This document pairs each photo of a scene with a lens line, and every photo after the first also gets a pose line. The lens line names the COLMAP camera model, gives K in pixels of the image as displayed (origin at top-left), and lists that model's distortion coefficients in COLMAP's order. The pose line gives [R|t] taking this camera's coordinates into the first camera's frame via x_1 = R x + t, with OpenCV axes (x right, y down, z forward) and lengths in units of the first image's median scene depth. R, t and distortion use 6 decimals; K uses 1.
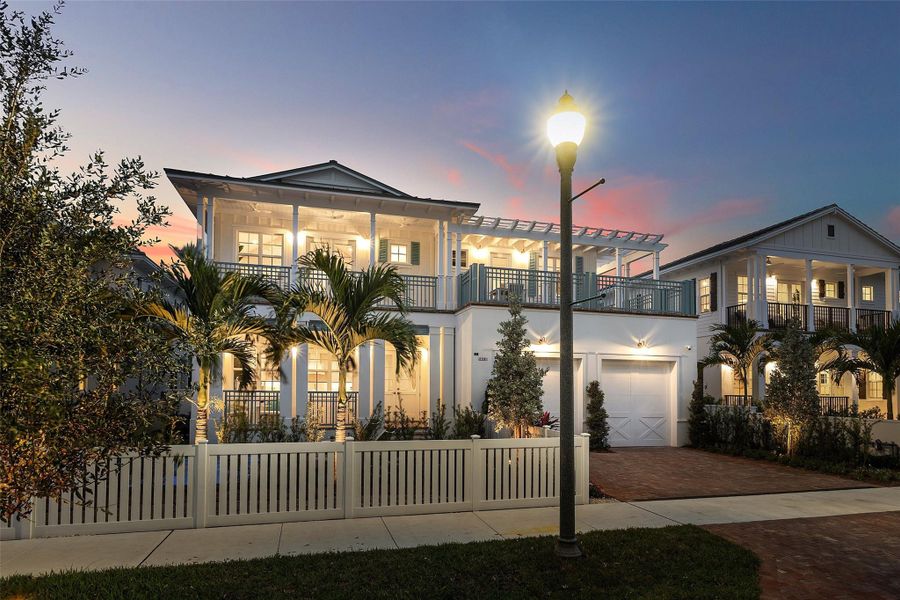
lens RADIAL K [[1127.7, 0, 450.0], [0, 1127.7, 300.0], [0, 0, 1]] dist [0.062742, 0.025115]
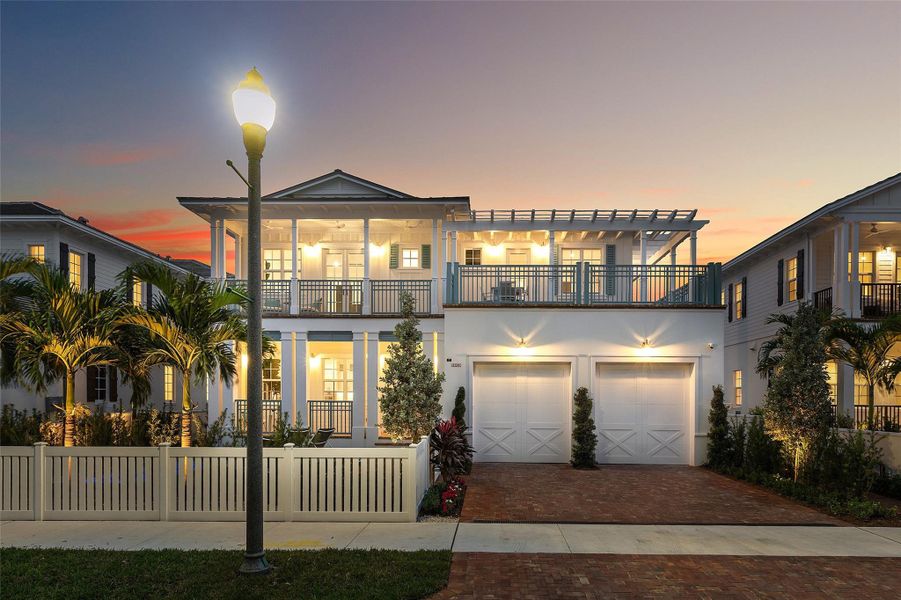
lens RADIAL K [[1062.8, 0, 450.7], [0, 1062.8, 407.7], [0, 0, 1]] dist [0.015336, 0.030194]
pose [[0.823163, 0.000025, -0.567805, 0.502965], [0.045255, 0.996816, 0.065652, 0.028259], [0.565999, -0.079739, 0.820541, 0.264861]]
